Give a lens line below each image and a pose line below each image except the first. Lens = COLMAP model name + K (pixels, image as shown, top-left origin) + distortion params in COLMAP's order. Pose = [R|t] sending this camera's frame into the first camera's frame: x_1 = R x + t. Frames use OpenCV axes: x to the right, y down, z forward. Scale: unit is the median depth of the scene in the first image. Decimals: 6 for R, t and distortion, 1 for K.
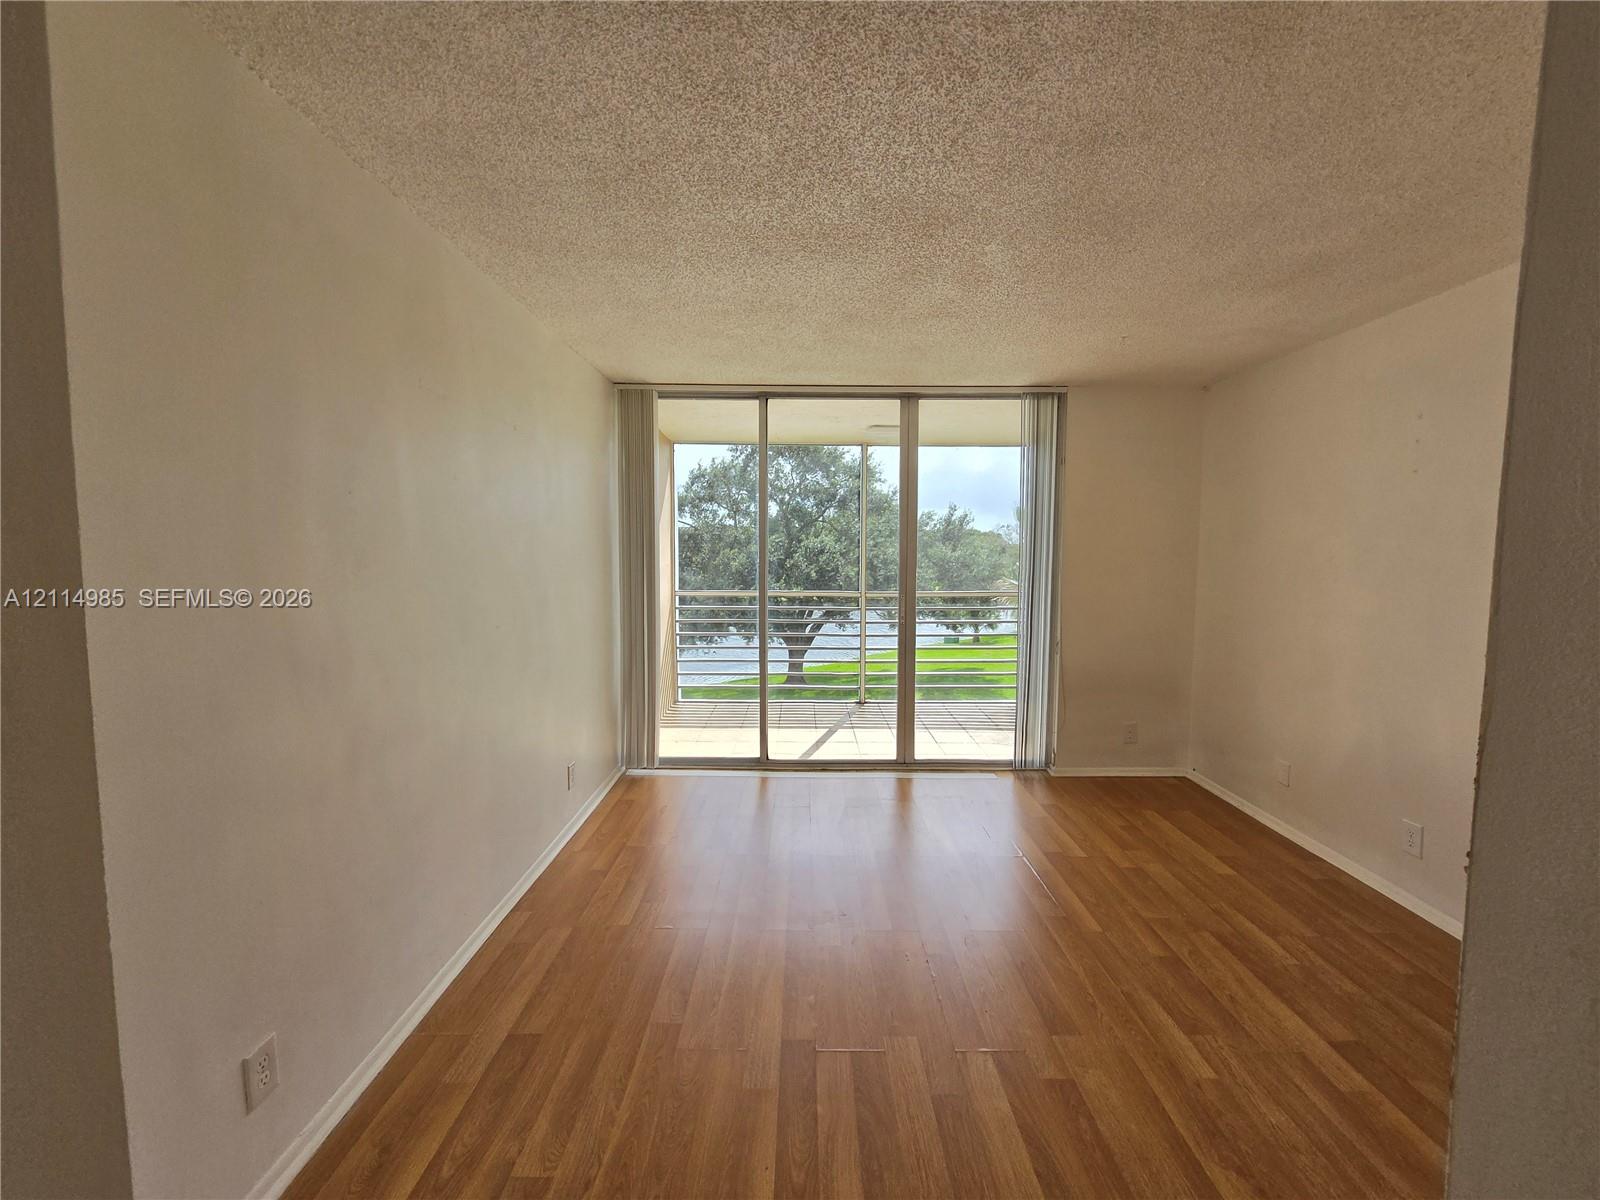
lens RADIAL K [[658.9, 0, 805.1], [0, 658.9, 601.1], [0, 0, 1]] dist [-0.001672, -0.000777]
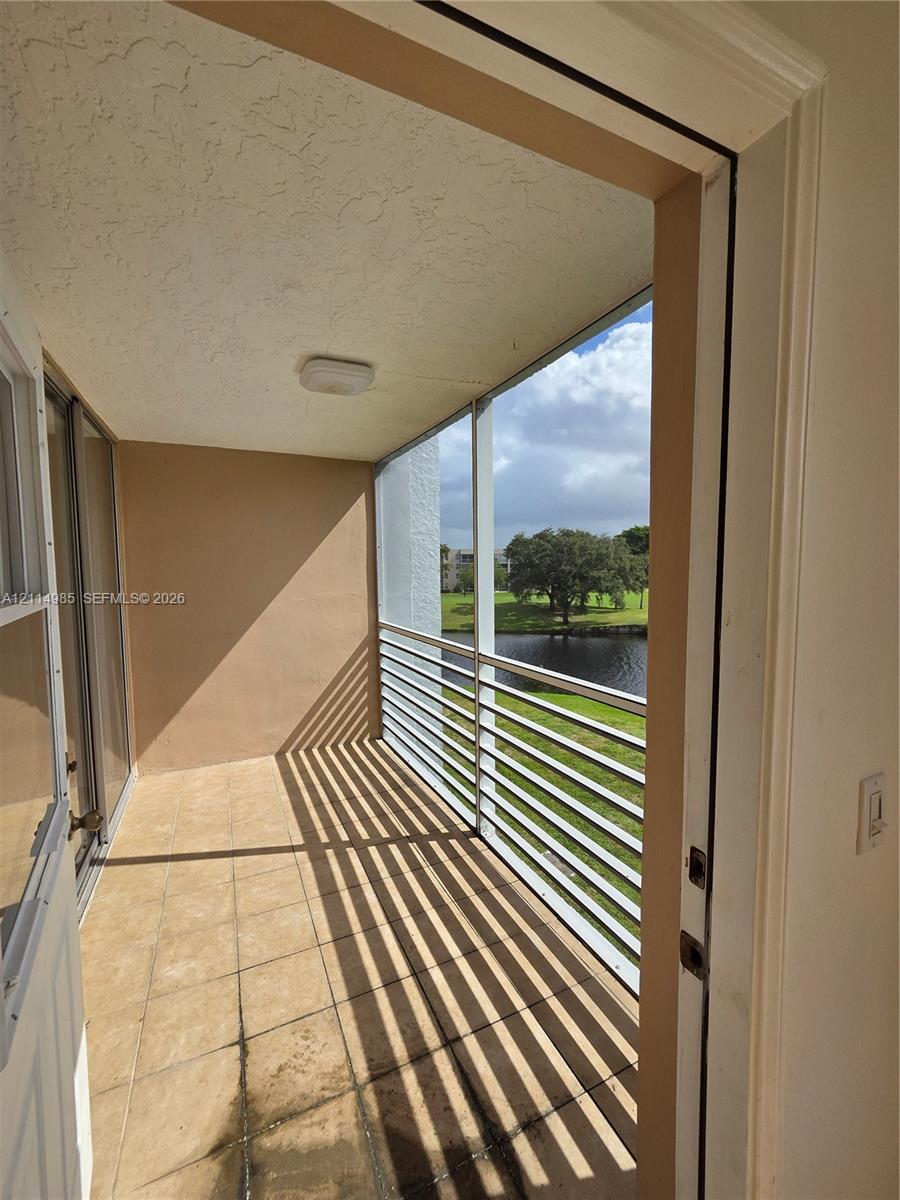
lens RADIAL K [[494.2, 0, 450.0], [0, 494.2, 600.0], [0, 0, 1]] dist [-0.001672, -0.000777]
pose [[0.419748, 0.053044, -0.906090, 0.715025], [-0.060591, 0.997702, 0.030338, -0.108752], [0.905616, 0.042166, 0.421997, 1.173252]]
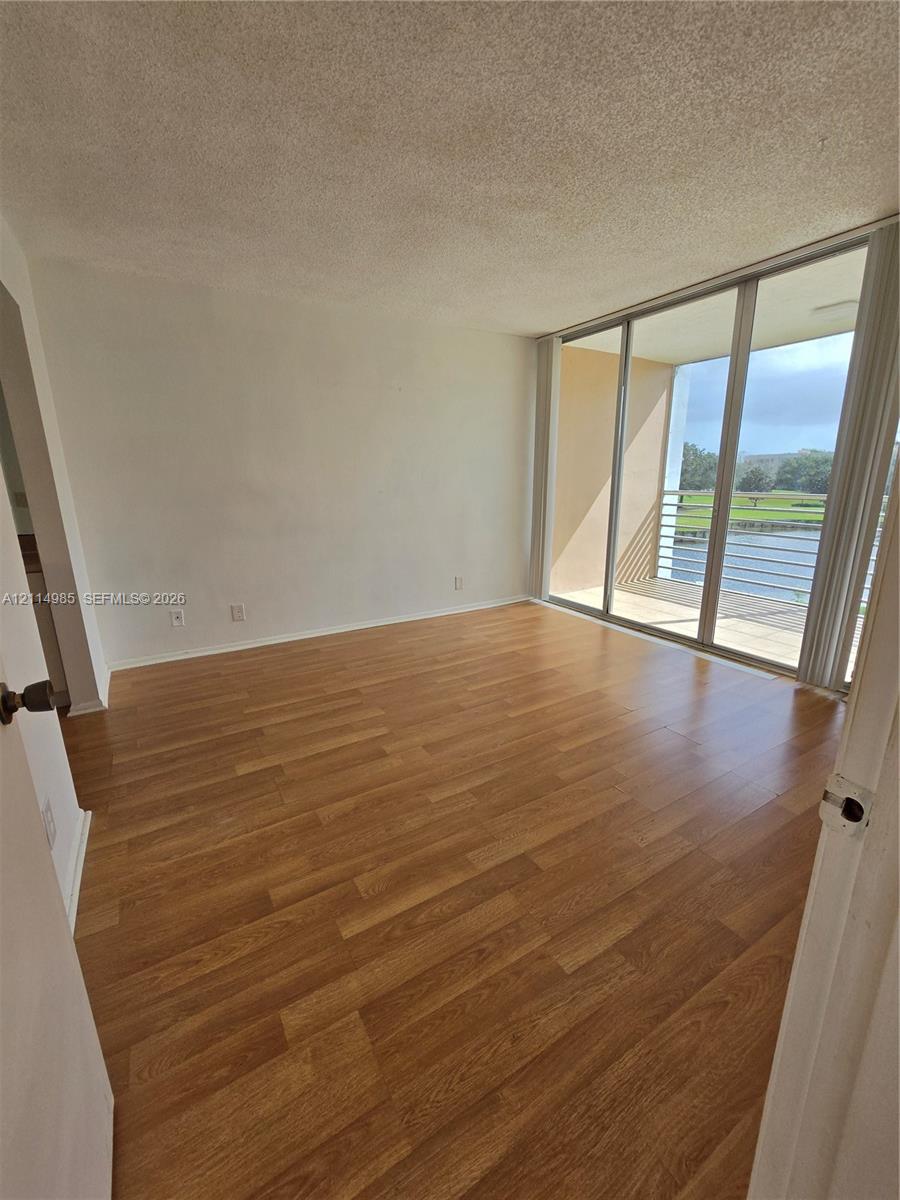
lens RADIAL K [[494.2, 0, 450.0], [0, 494.2, 600.0], [0, 0, 1]] dist [-0.001672, -0.000777]
pose [[0.514190, 0.202030, -0.833542, 0.632668], [-0.052869, 0.977479, 0.204303, 0.026488], [0.856045, -0.060982, 0.513291, 0.215590]]
